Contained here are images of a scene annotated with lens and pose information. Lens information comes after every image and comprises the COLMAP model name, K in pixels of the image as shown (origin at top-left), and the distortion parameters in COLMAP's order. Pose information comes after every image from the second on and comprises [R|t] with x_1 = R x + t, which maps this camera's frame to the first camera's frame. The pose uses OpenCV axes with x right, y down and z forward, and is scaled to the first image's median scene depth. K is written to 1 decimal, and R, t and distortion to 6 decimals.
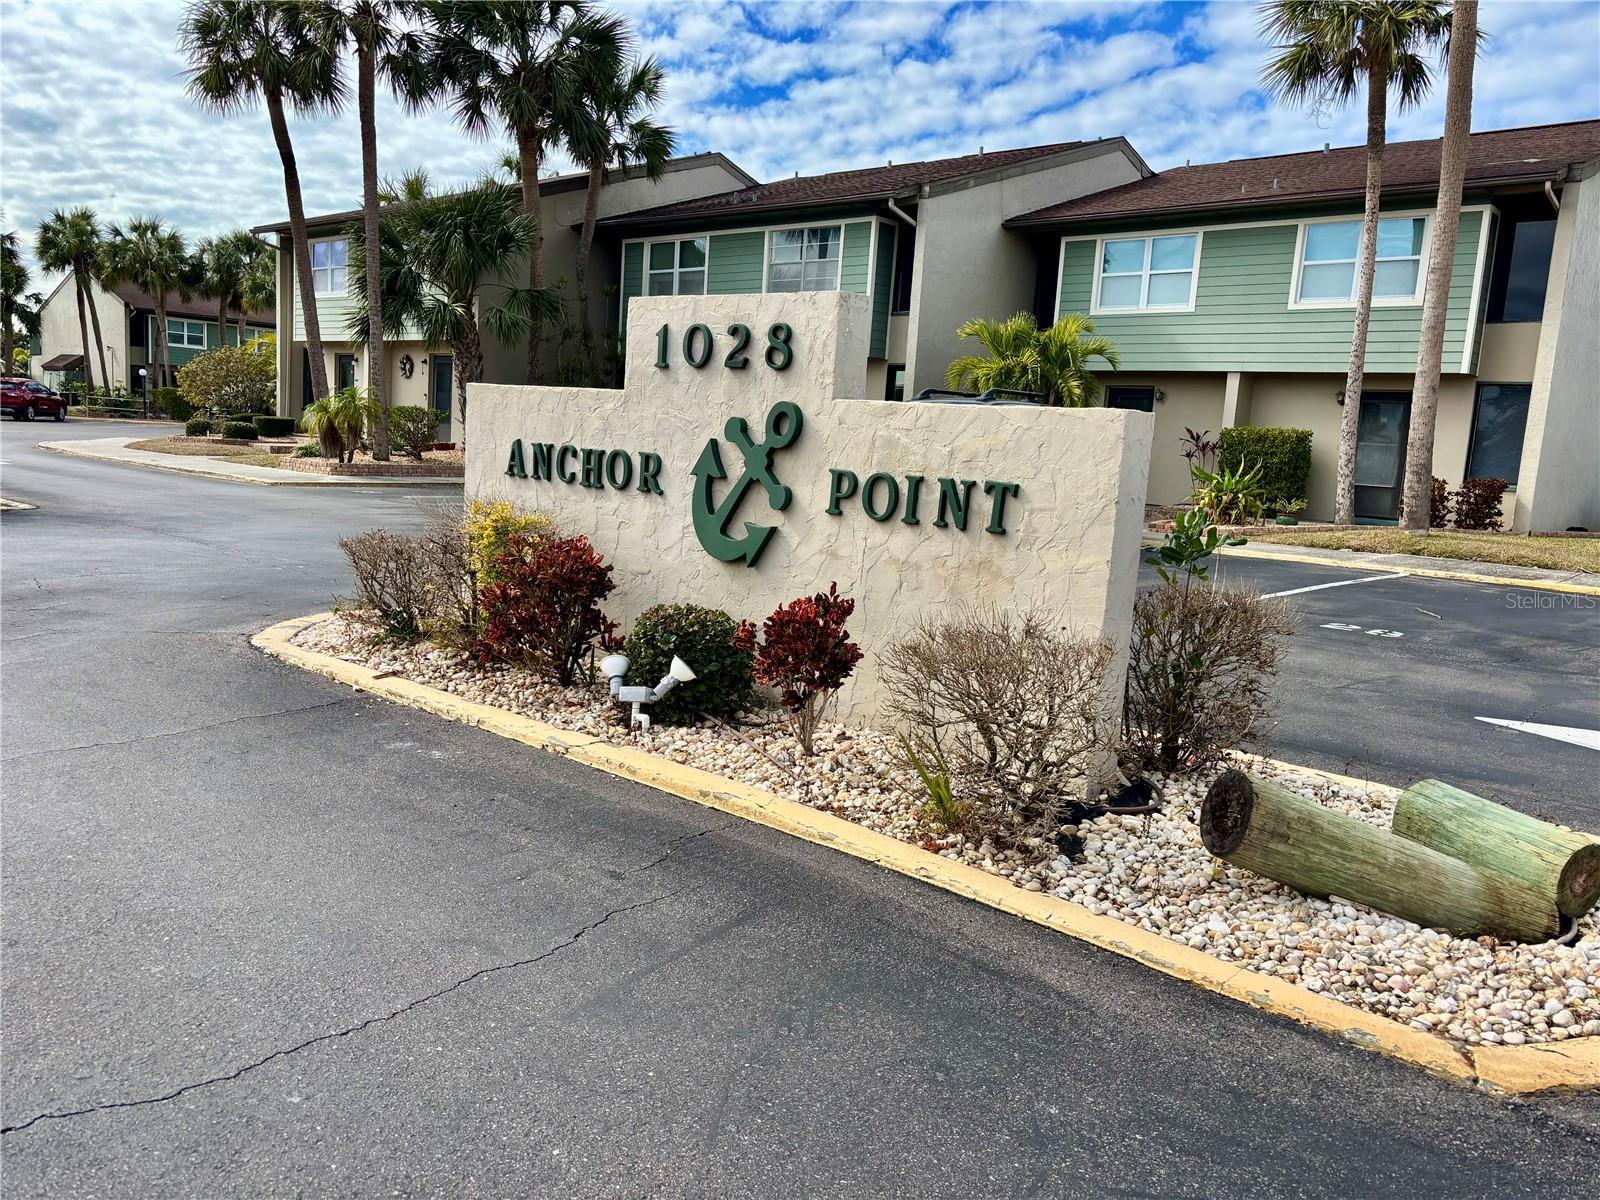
lens RADIAL K [[1208.6, 0, 807.5], [0, 1208.6, 614.5], [0, 0, 1]] dist [0.069155, -0.010374]
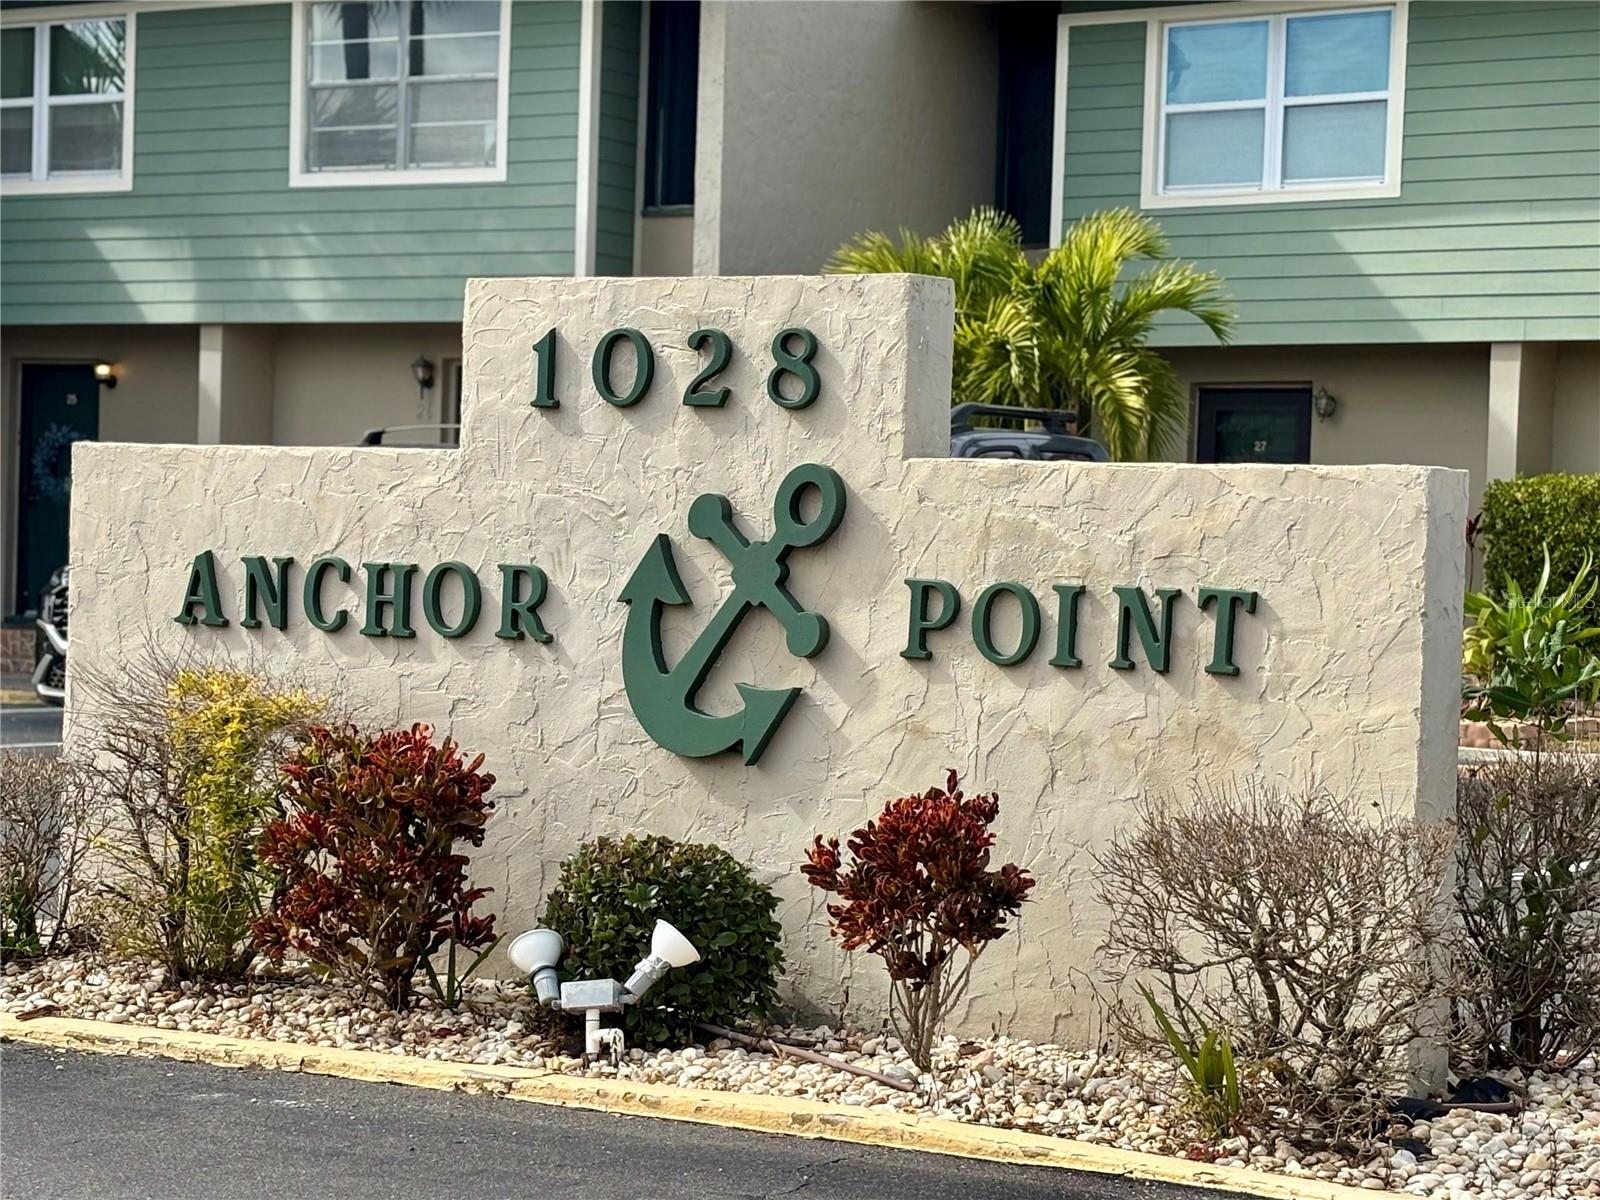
lens RADIAL K [[3745.8, 0, 802.4], [0, 3745.8, 593.4], [0, 0, 1]] dist [0.128364, 0.000000]
pose [[0.987582, -0.034000, 0.153383, -0.297531], [0.053335, 0.990877, -0.123762, 0.099468], [-0.147776, 0.130406, 0.980386, -0.705985]]
